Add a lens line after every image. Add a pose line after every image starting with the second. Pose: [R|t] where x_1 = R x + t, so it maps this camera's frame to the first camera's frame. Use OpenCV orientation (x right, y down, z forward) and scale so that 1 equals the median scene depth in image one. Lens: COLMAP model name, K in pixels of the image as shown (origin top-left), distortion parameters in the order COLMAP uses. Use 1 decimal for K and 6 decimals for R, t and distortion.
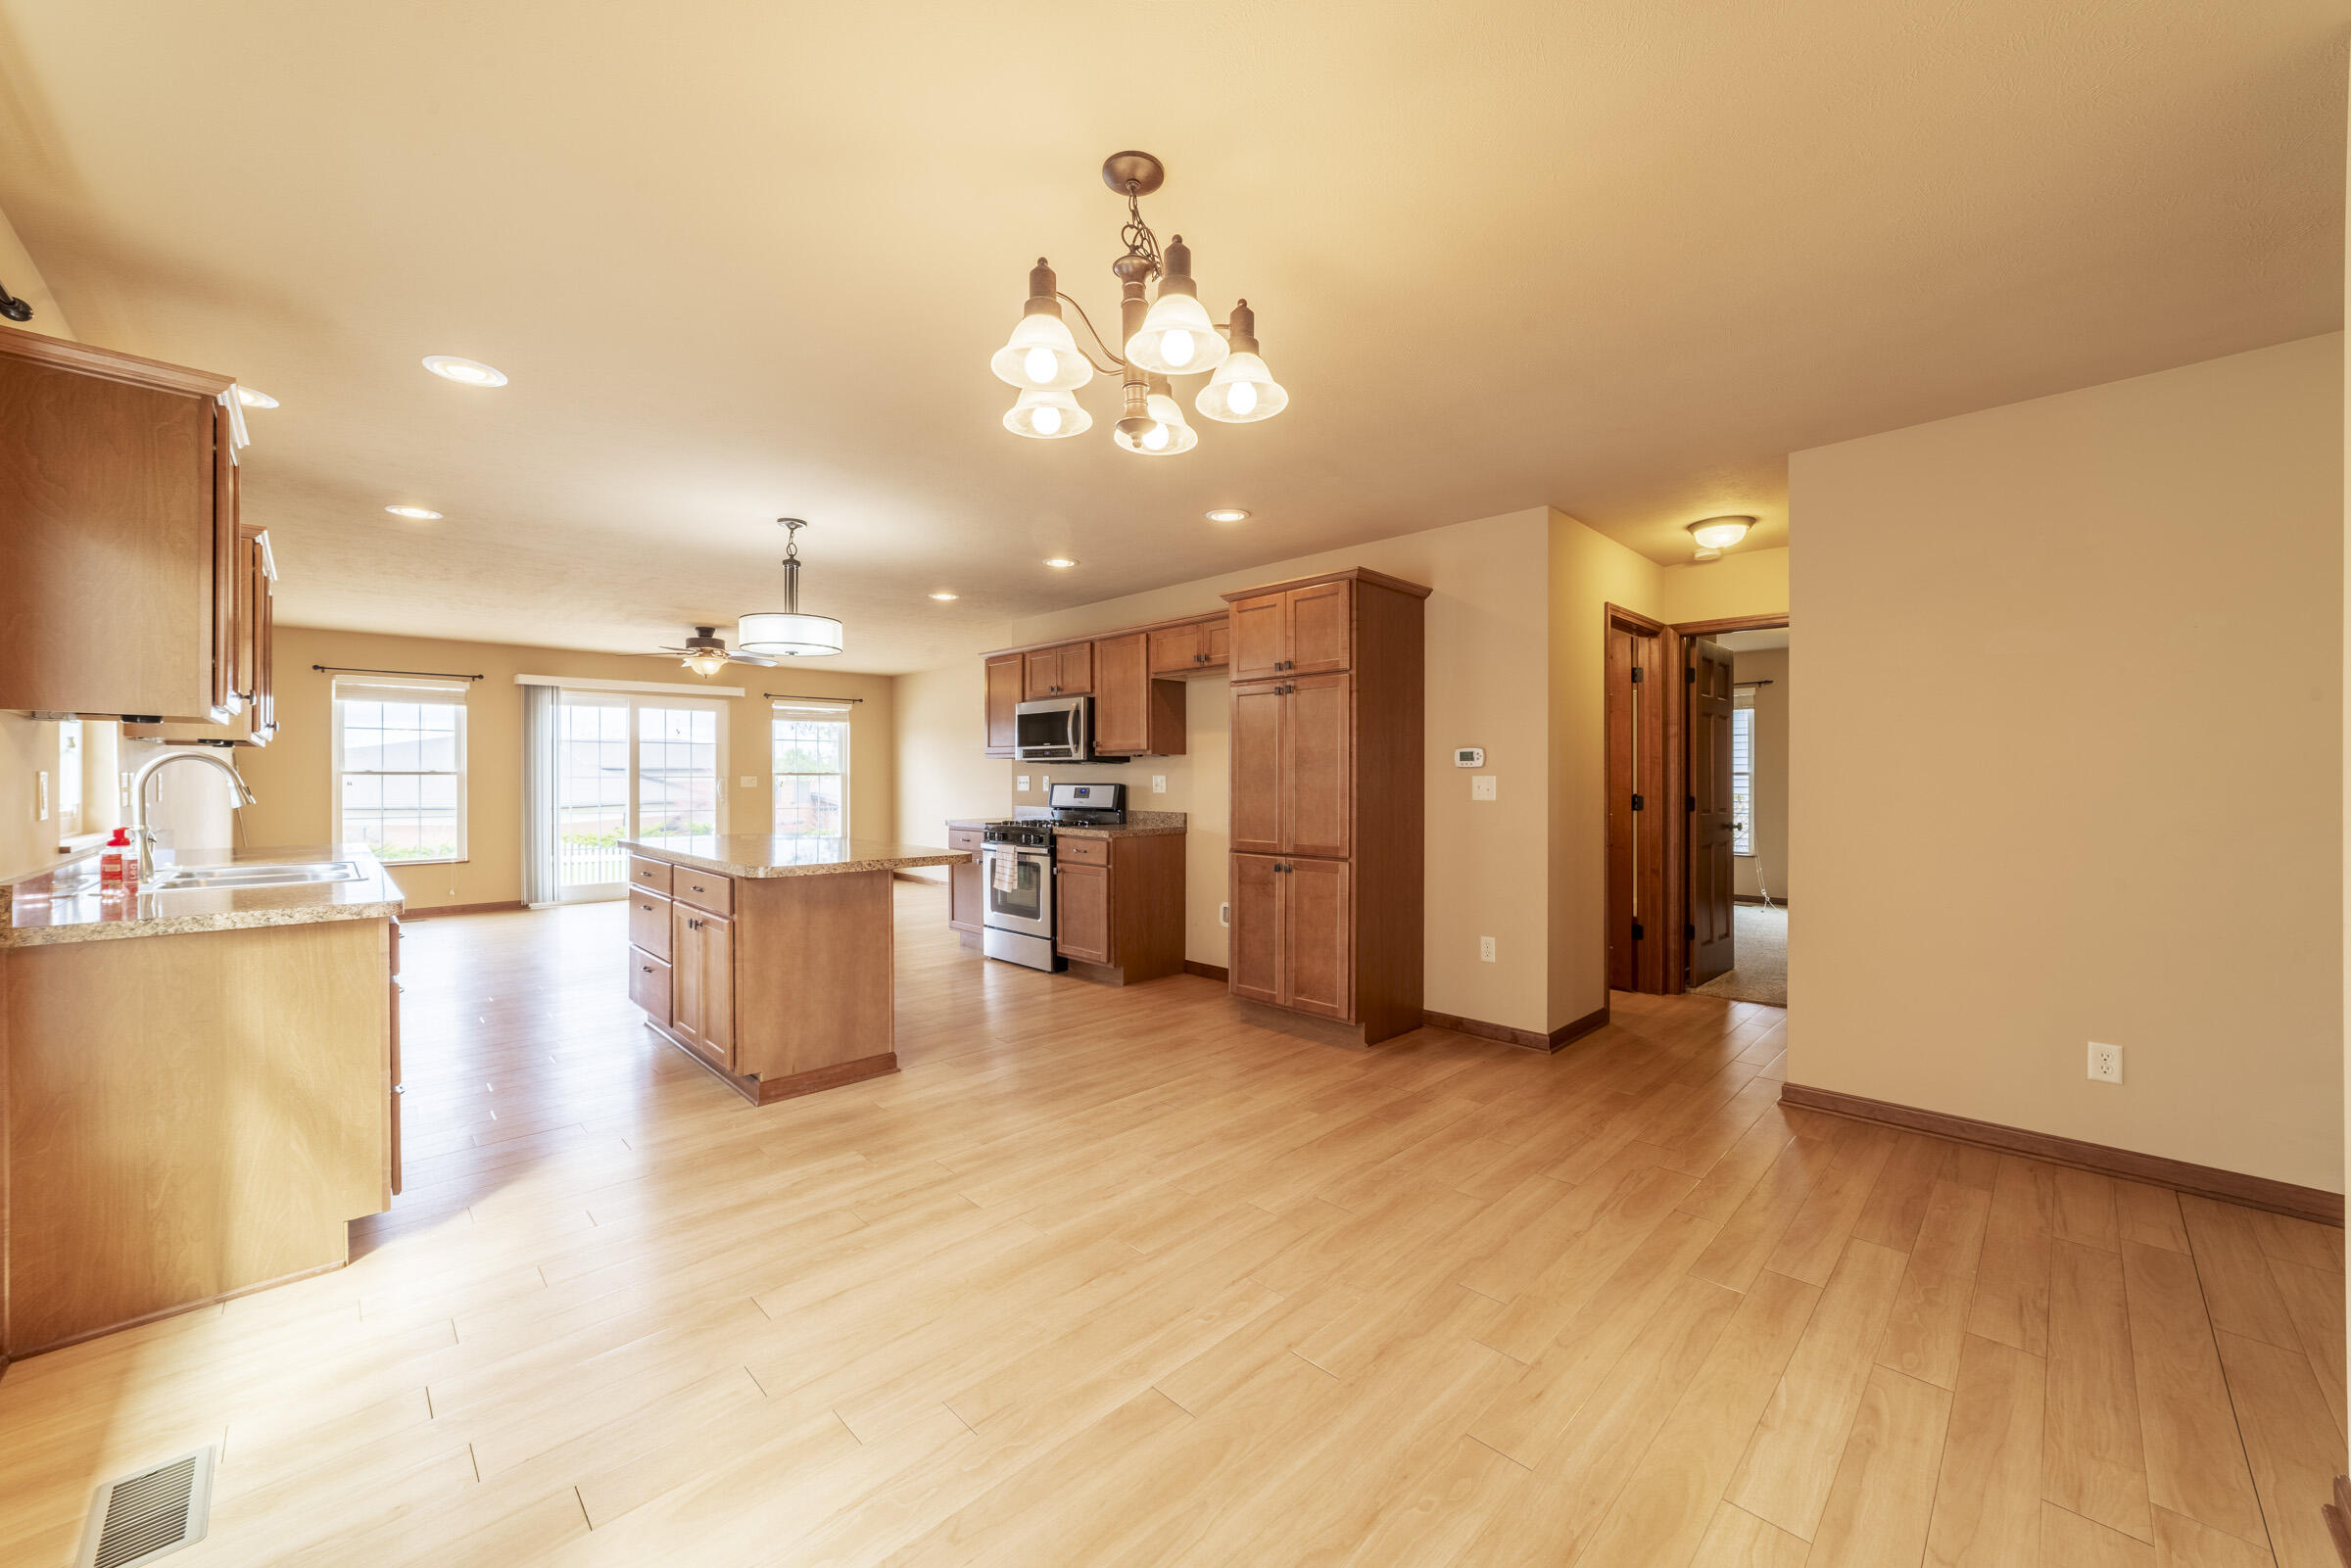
lens RADIAL K [[874.9, 0, 1175.5], [0, 874.9, 784.0], [0, 0, 1]] dist [-0.016262, 0.009801]
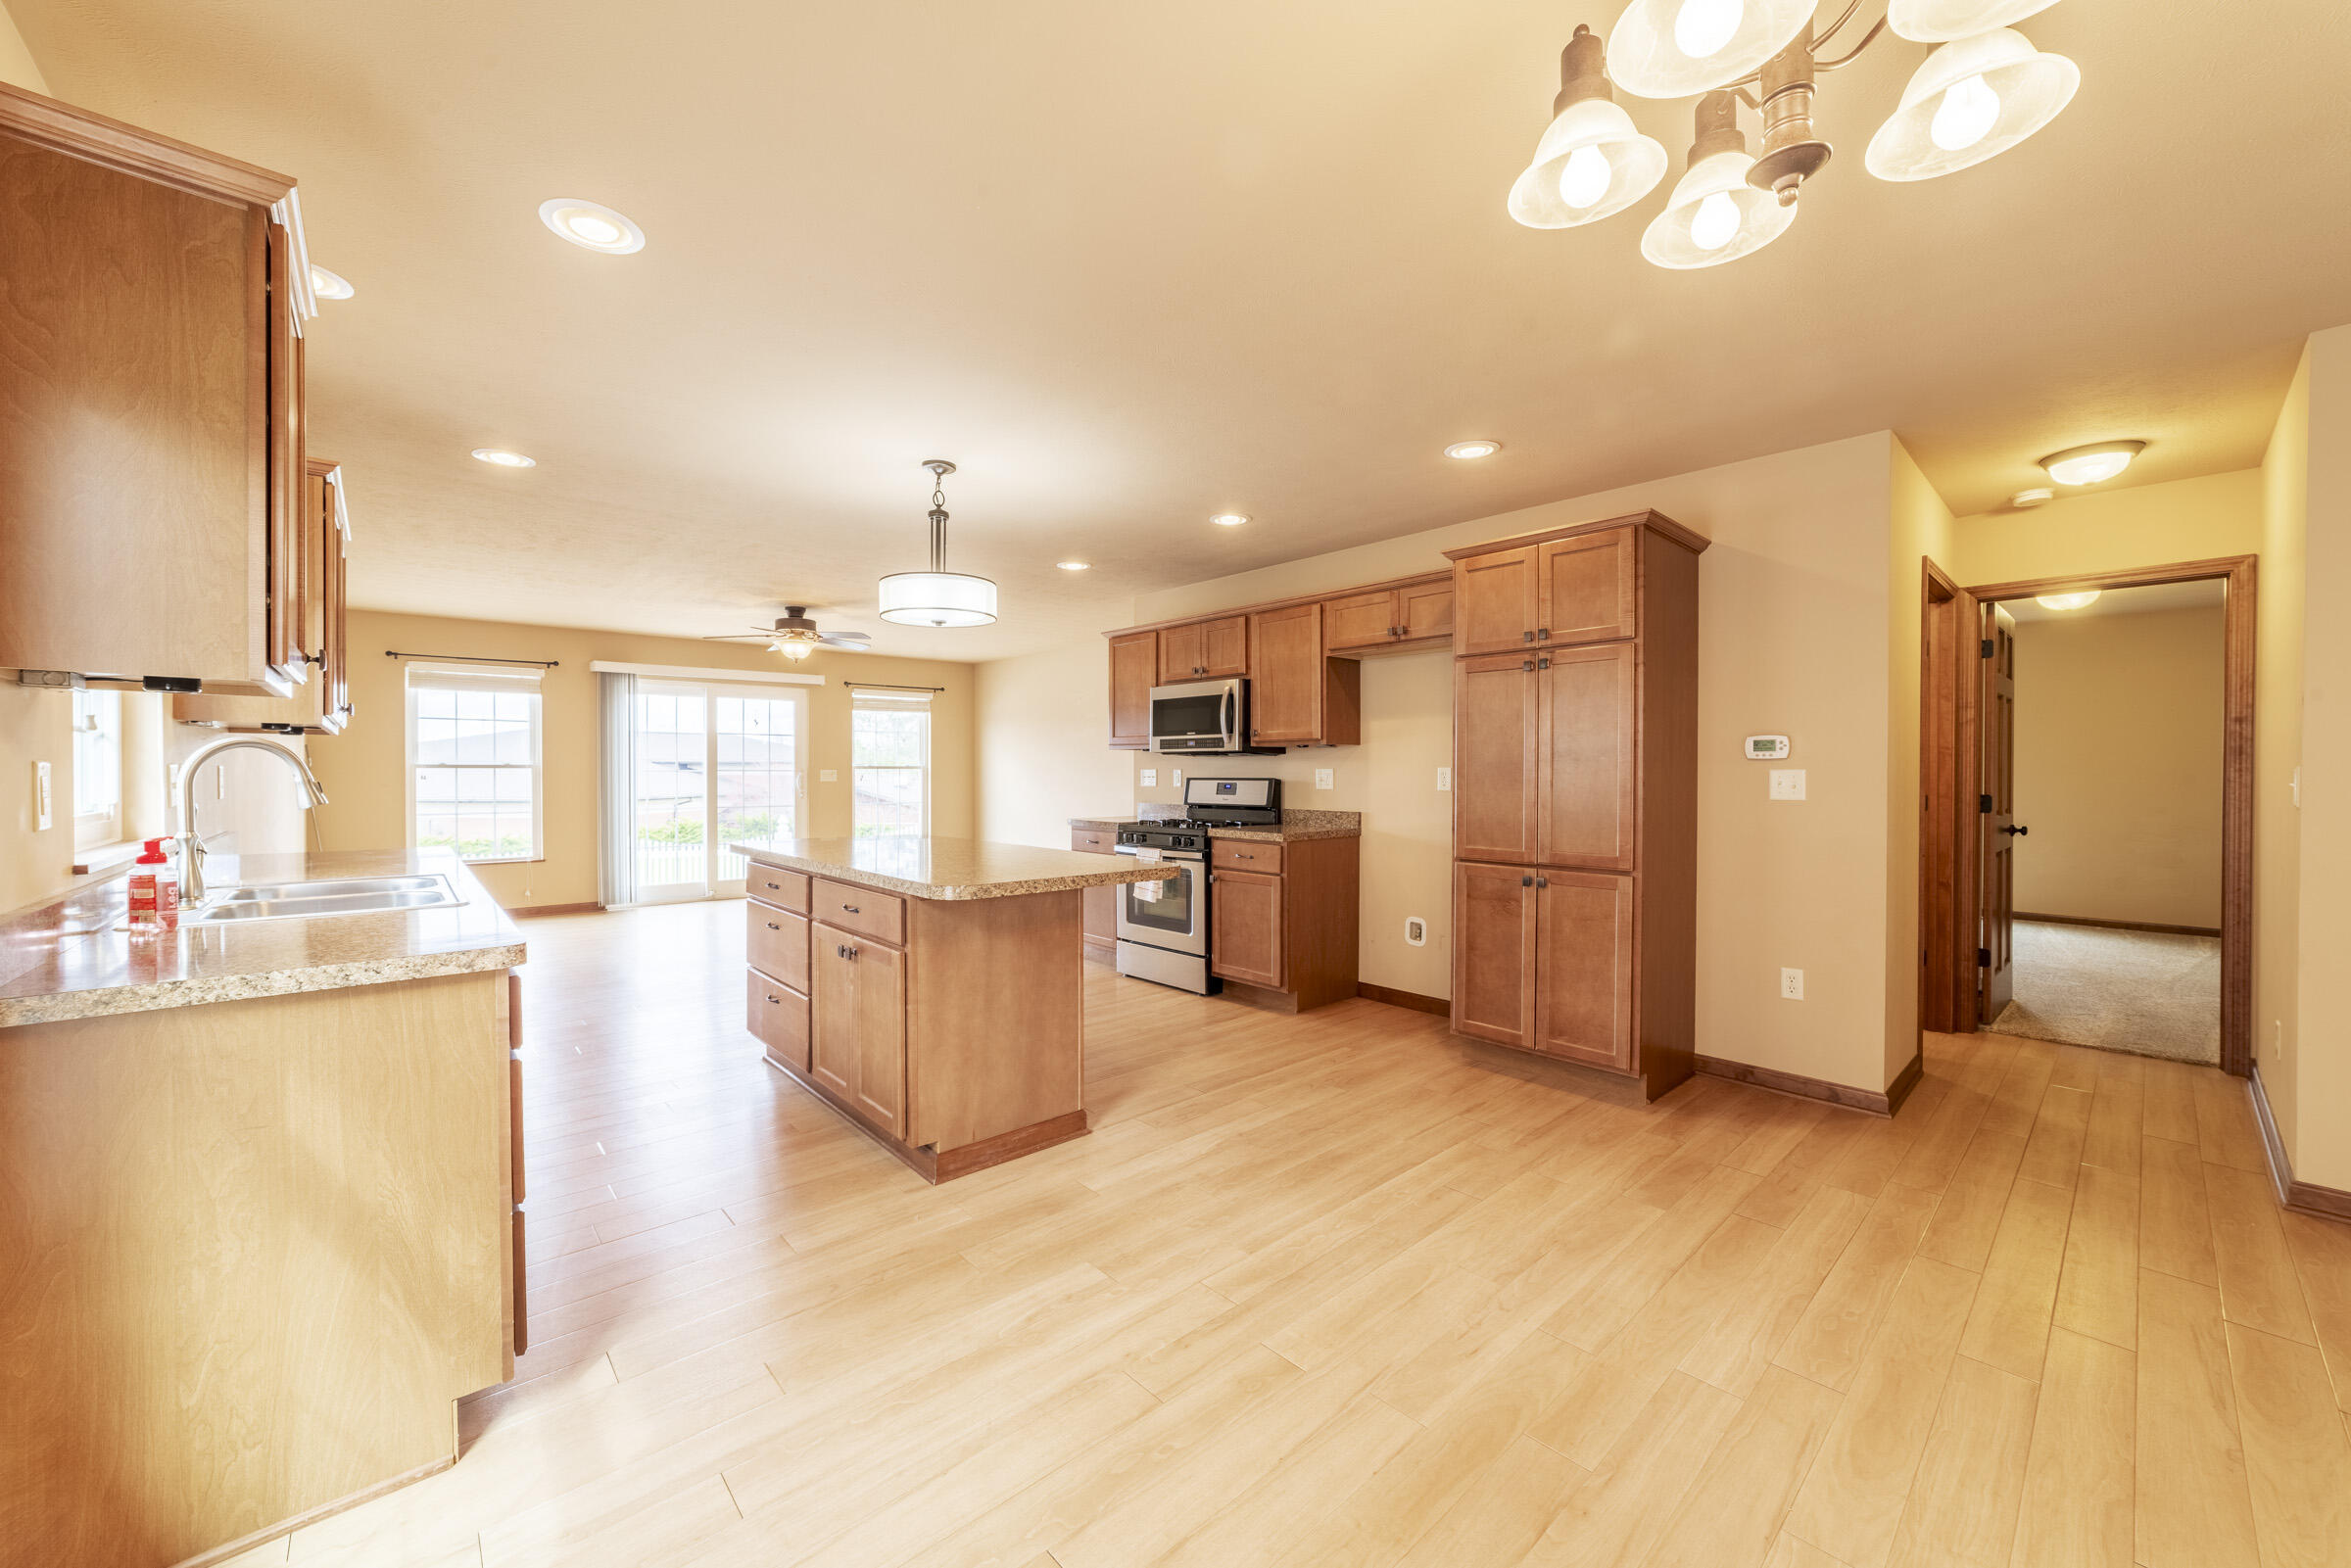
lens RADIAL K [[881.5, 0, 1182.7], [0, 881.5, 785.3], [0, 0, 1]] dist [-0.019742, 0.009125]
pose [[0.999243, 0.001400, -0.038865, -0.174883], [-0.001079, 0.999965, 0.008276, -0.000863], [0.038875, -0.008228, 0.999210, 0.165969]]
